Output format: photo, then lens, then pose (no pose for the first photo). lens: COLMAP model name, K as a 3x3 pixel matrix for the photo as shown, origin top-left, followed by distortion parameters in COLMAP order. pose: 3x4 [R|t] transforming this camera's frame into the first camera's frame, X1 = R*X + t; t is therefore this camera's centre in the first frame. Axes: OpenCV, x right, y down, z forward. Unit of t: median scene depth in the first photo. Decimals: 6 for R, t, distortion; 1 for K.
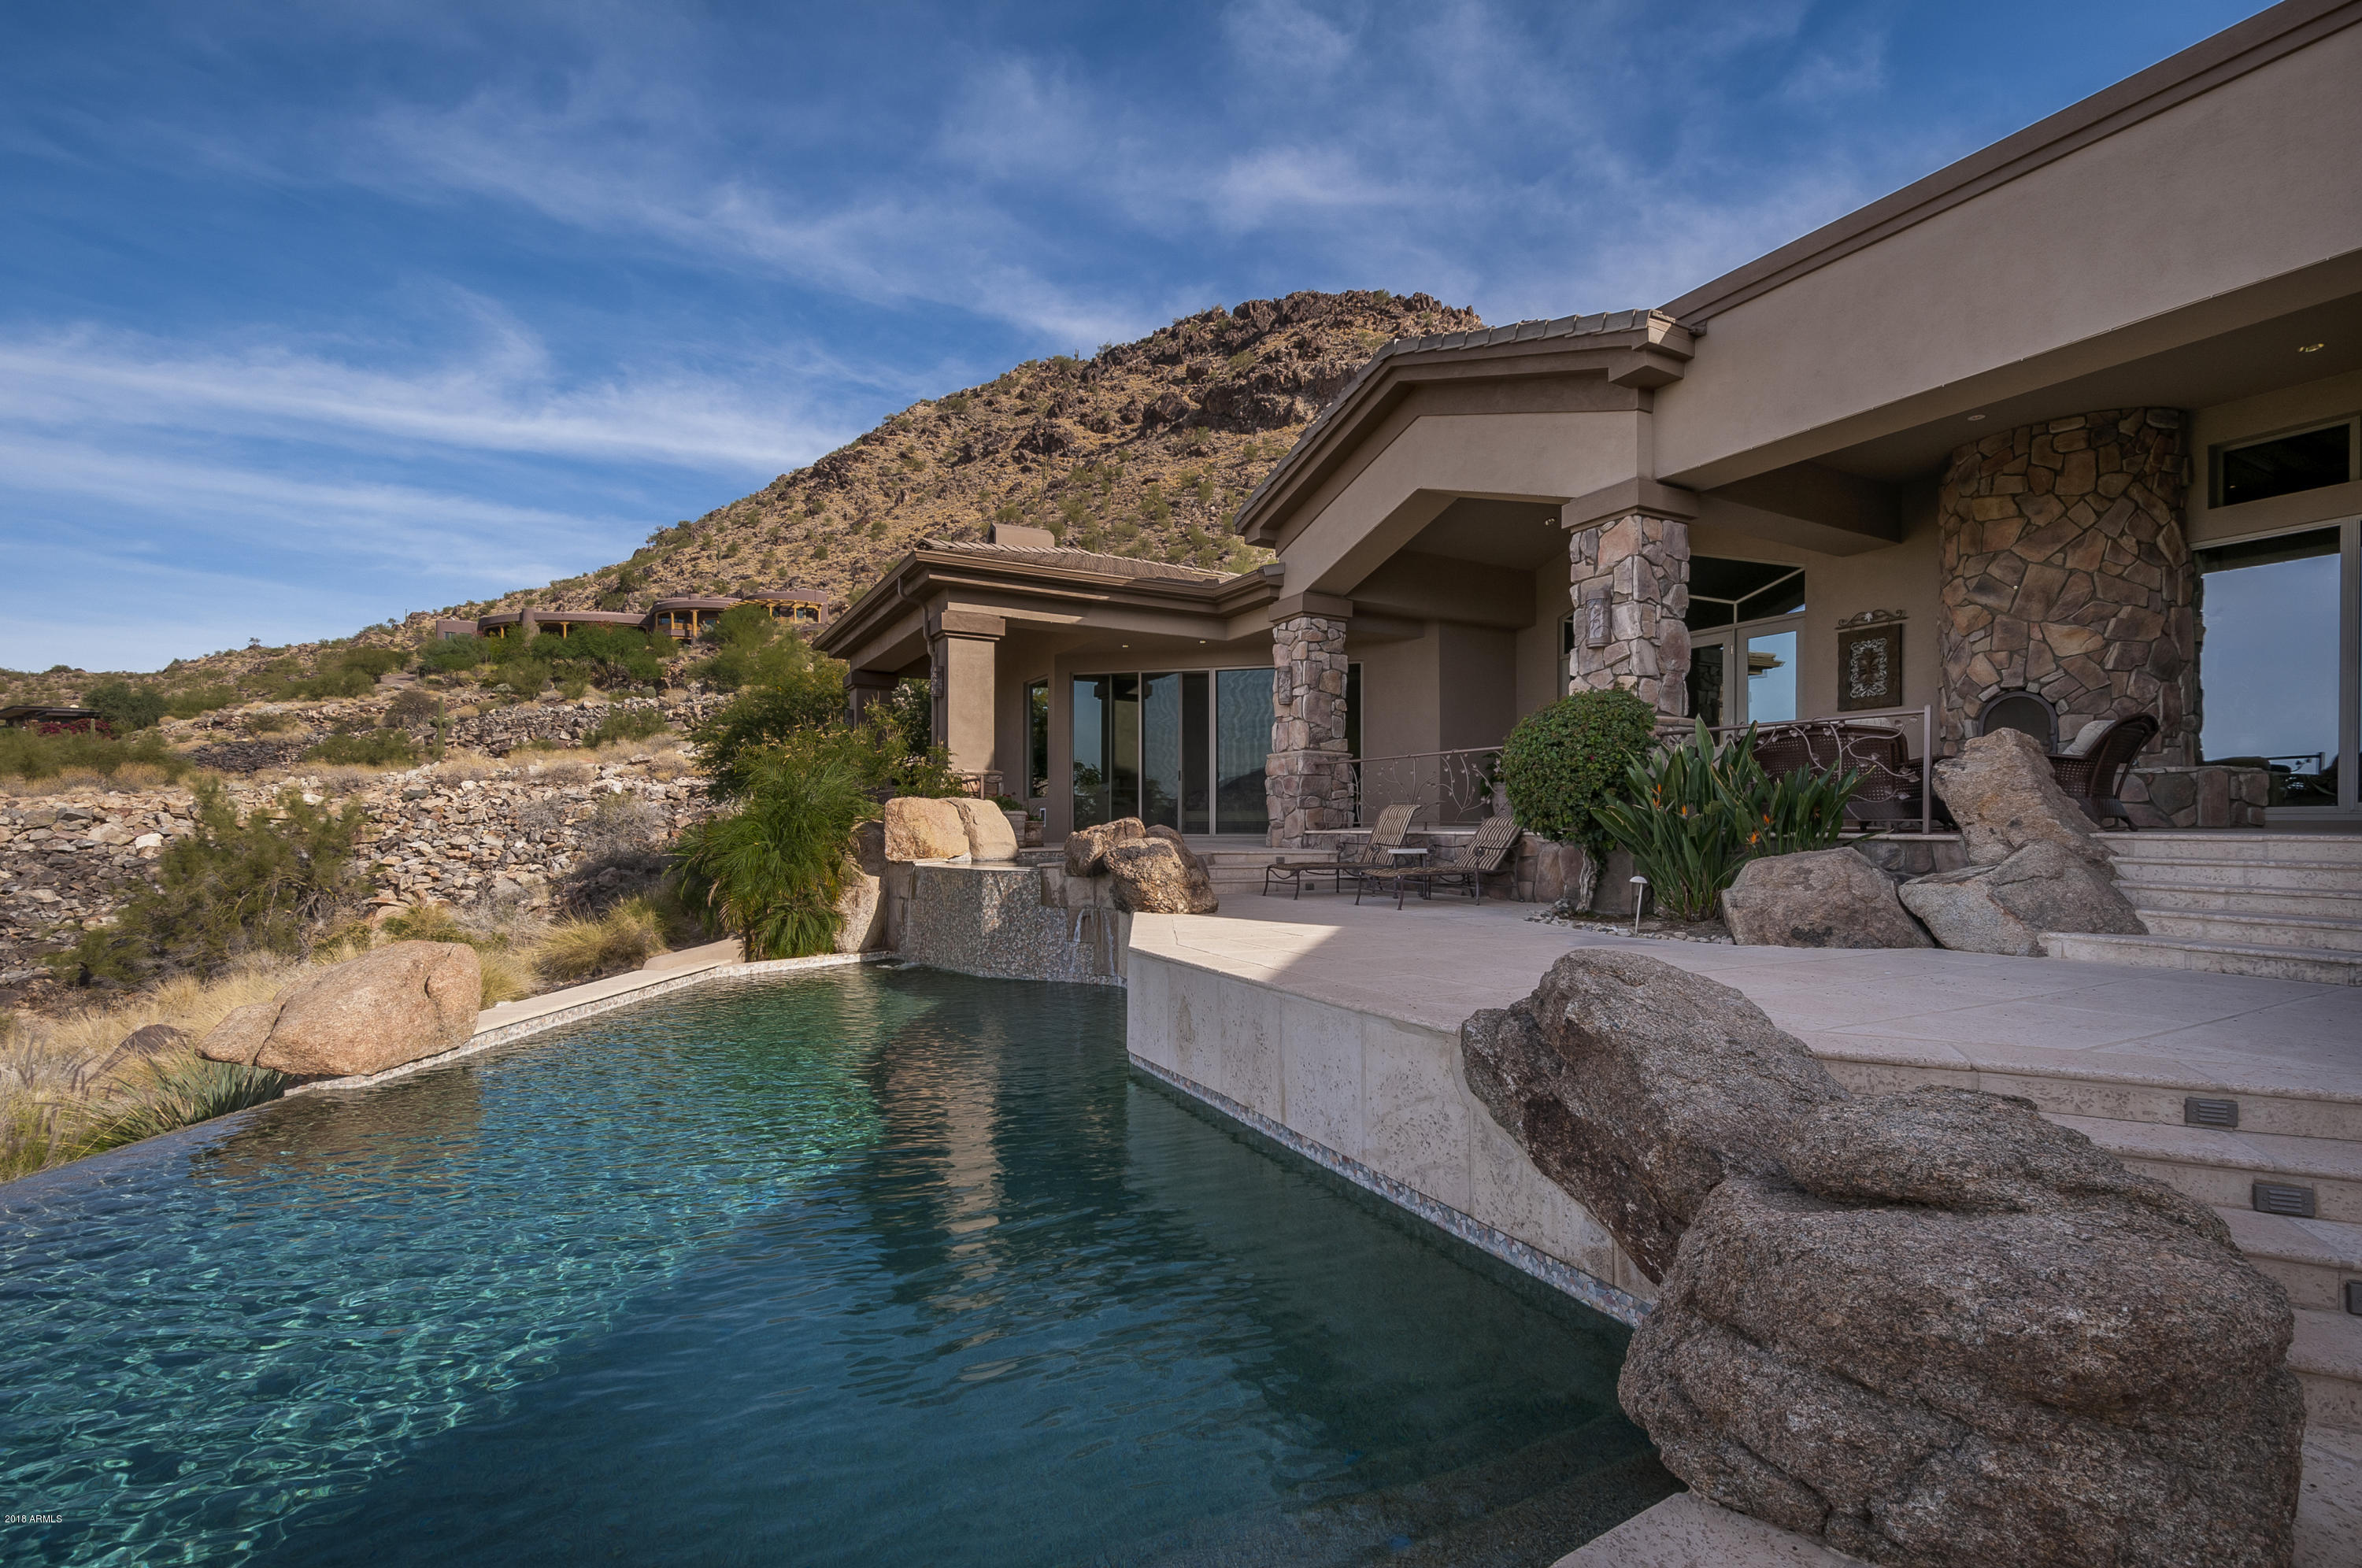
lens RADIAL K [[1034.8, 0, 1208.2], [0, 1034.8, 823.5], [0, 0, 1]] dist [0.015803, -0.005850]
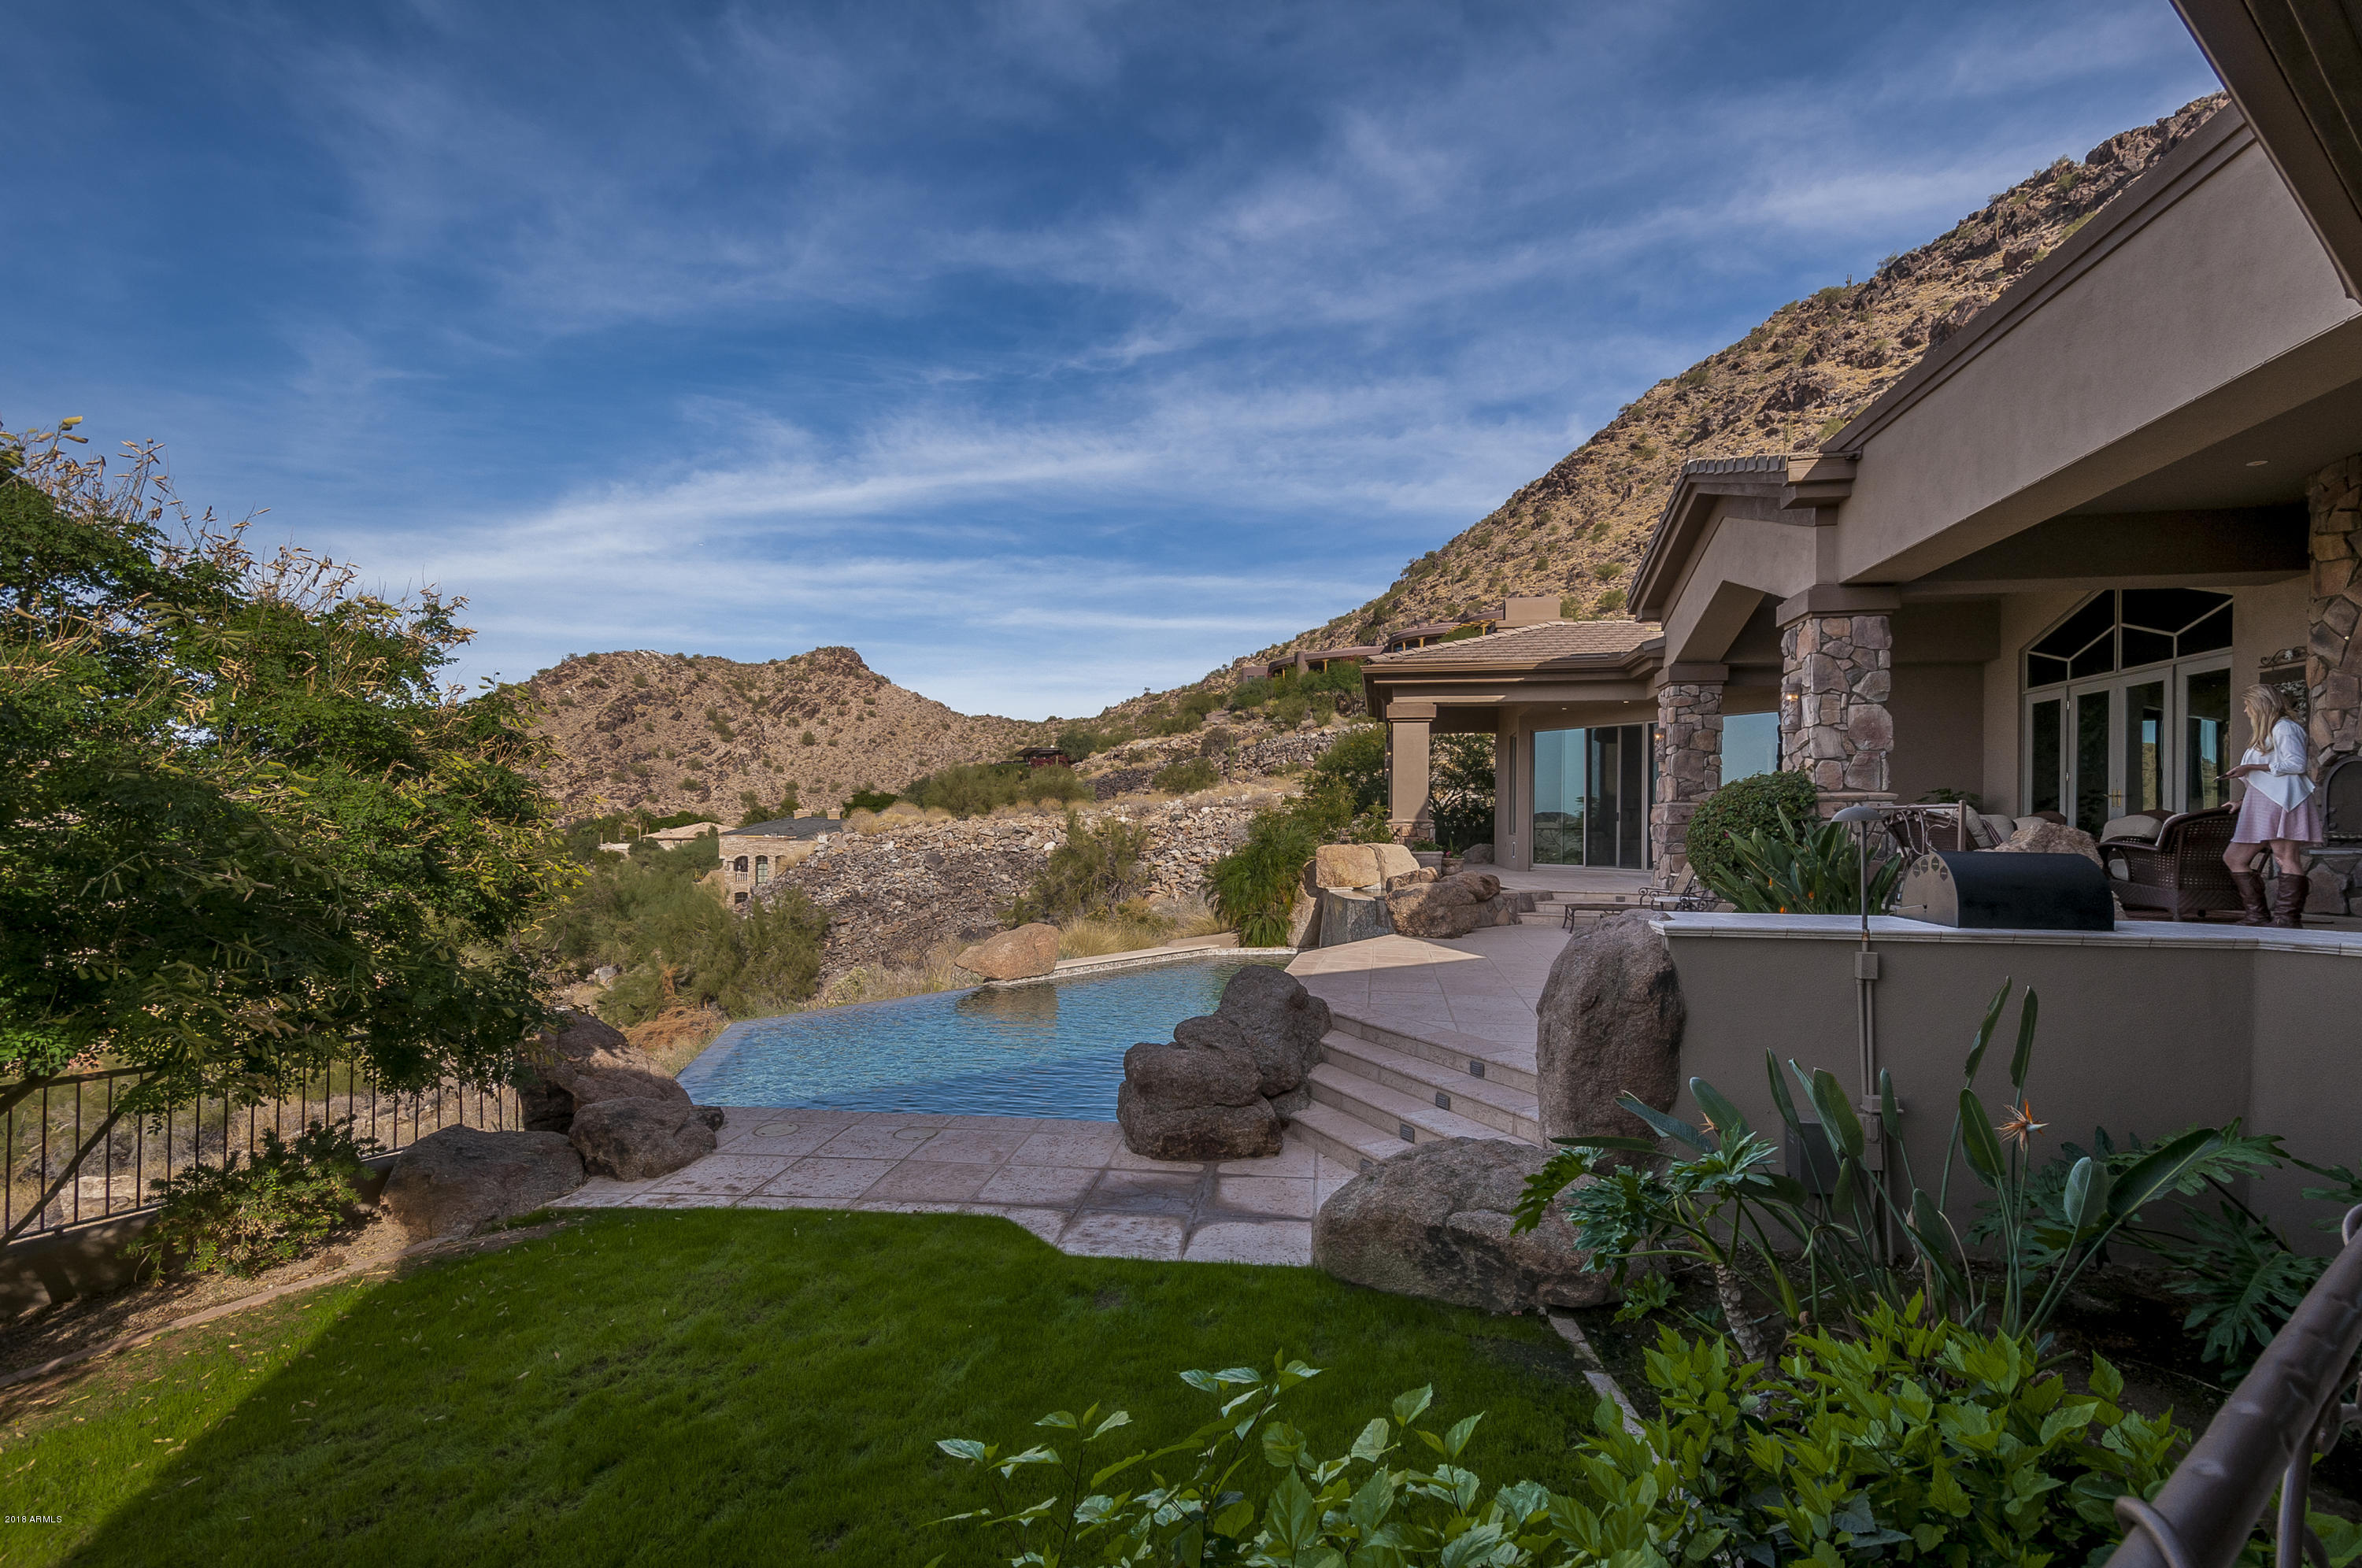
lens RADIAL K [[1034.8, 0, 1196.3], [0, 1034.8, 821.6], [0, 0, 1]] dist [0.015803, -0.005850]
pose [[0.768374, 0.003331, -0.639993, 0.371799], [-0.004808, 0.999988, -0.000568, -0.041532], [0.639984, 0.003514, 0.768381, -0.185950]]
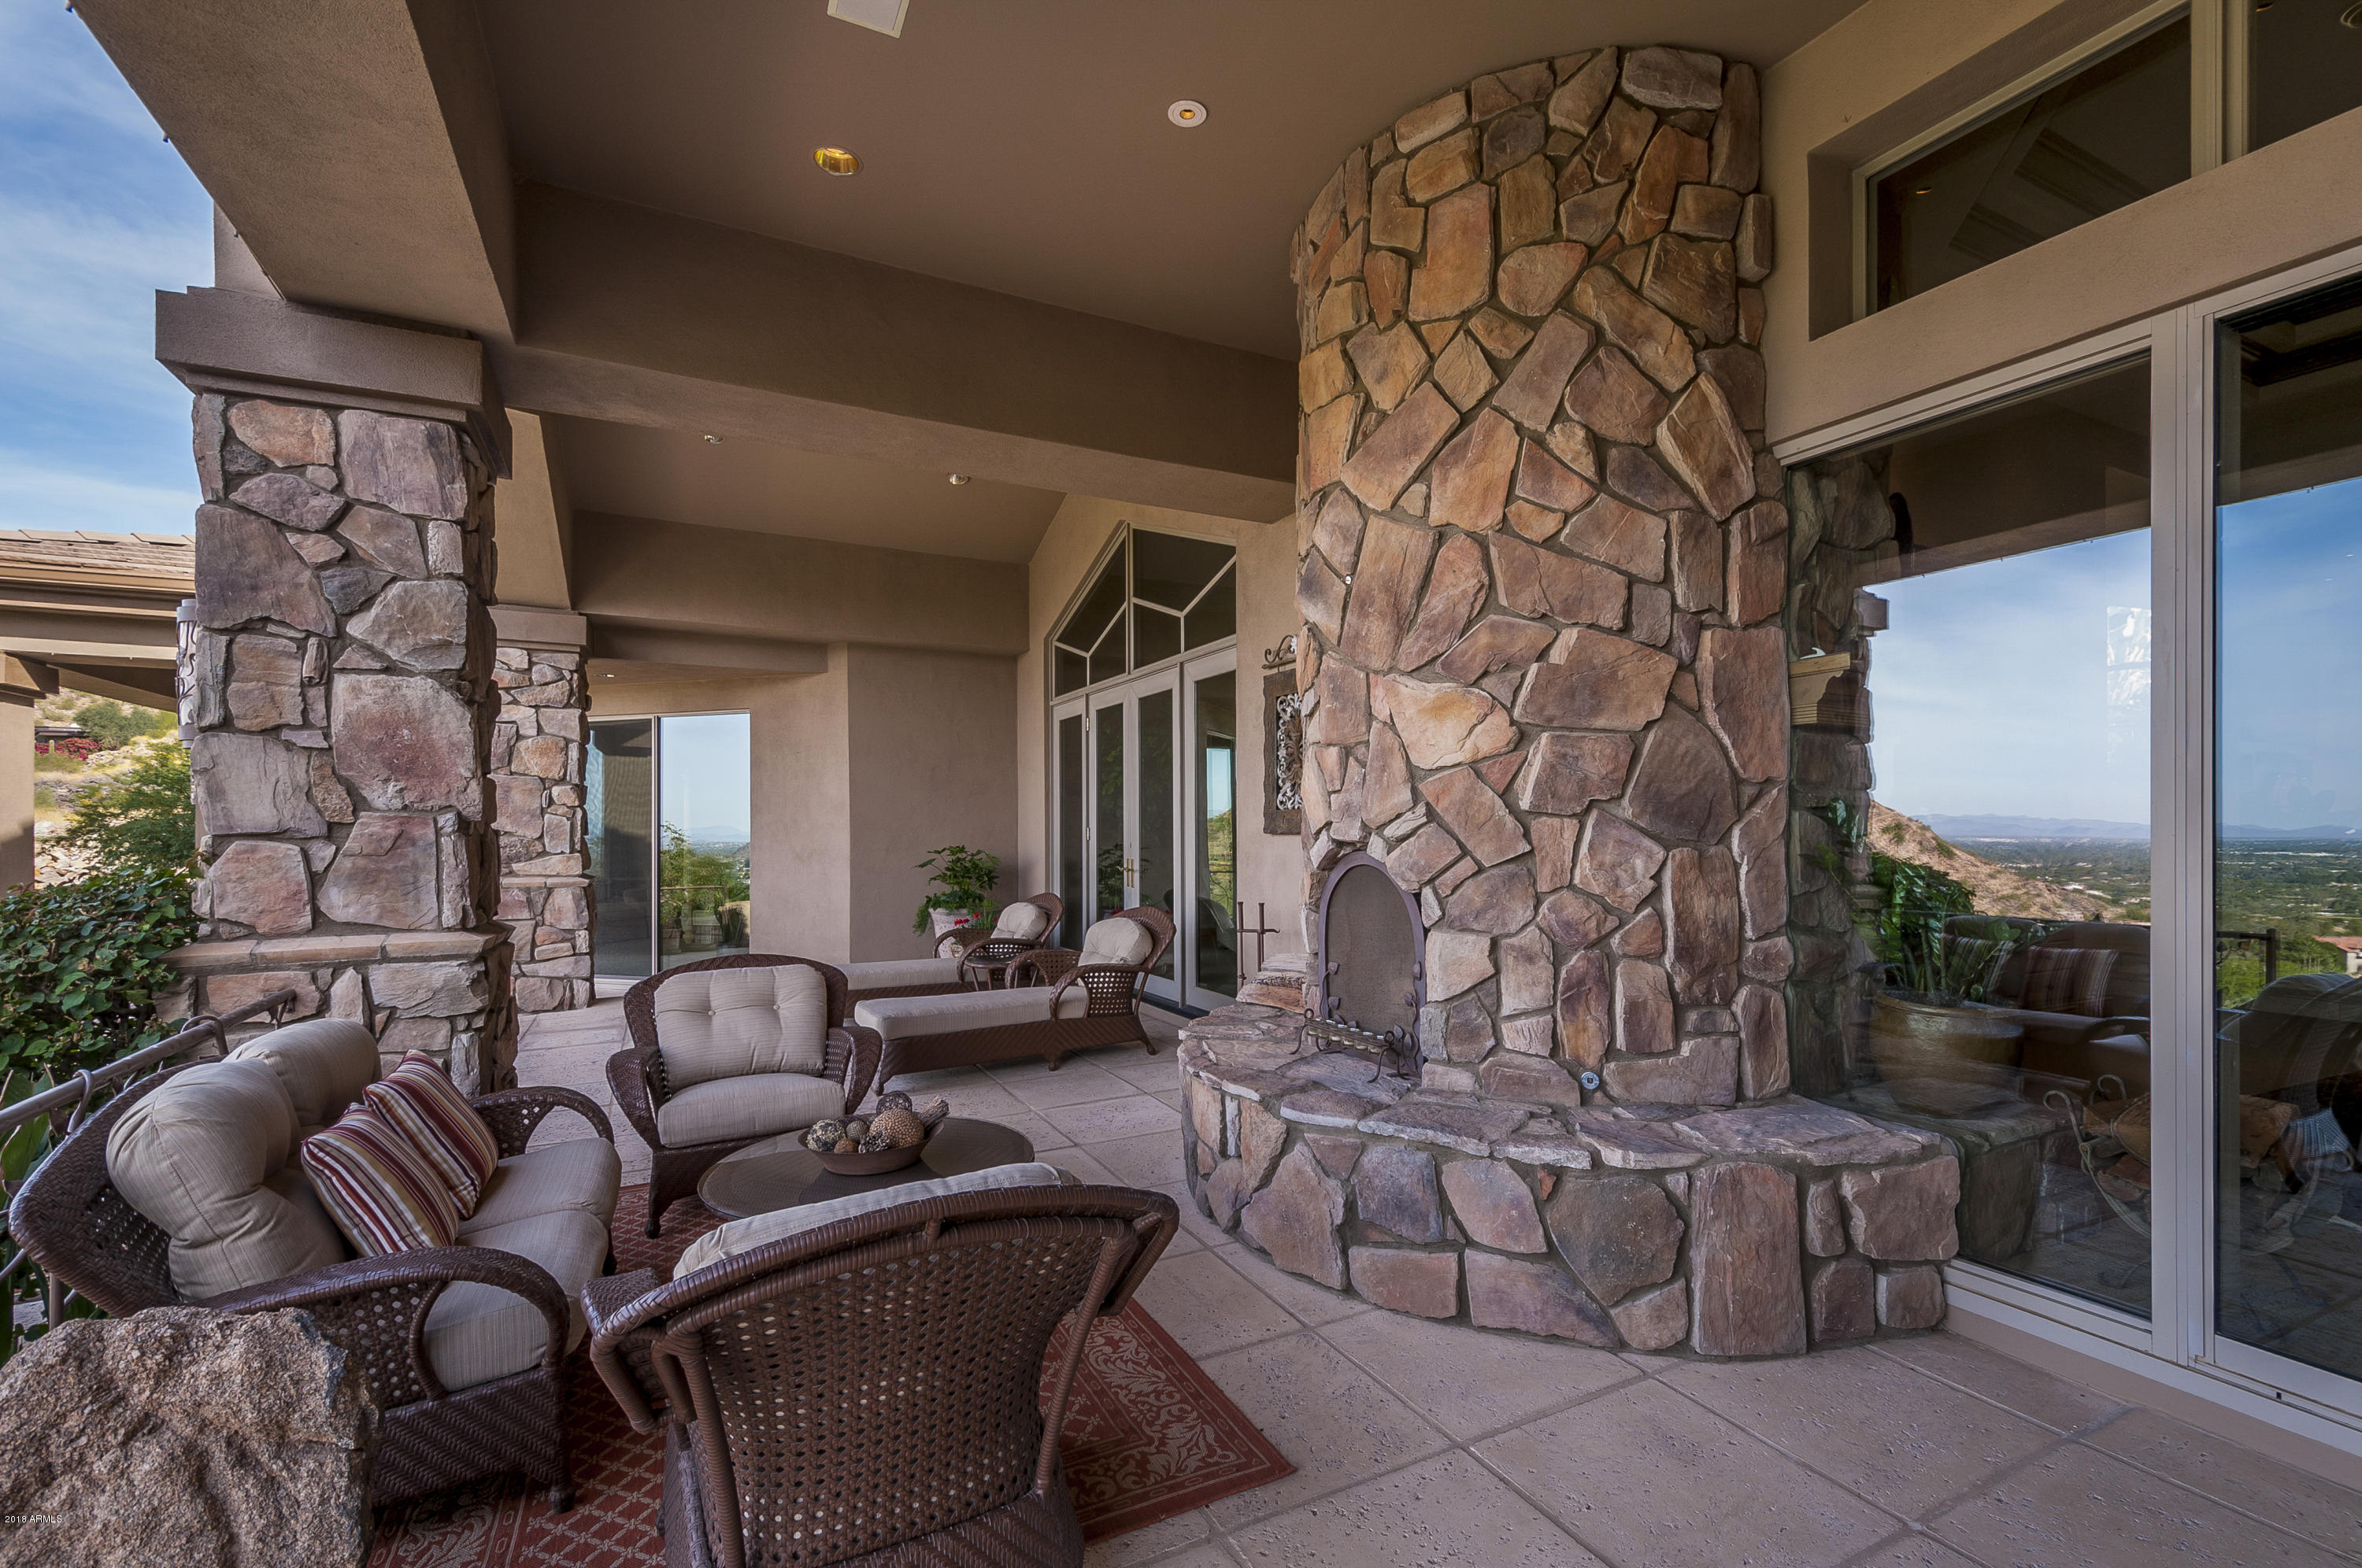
lens RADIAL K [[1034.8, 0, 1197.9], [0, 1034.8, 829.8], [0, 0, 1]] dist [0.015803, -0.005850]
pose [[0.998874, -0.005282, -0.047157, 0.461447], [0.005381, 0.999984, 0.001973, -0.085429], [0.047146, -0.002225, 0.998886, 0.388864]]
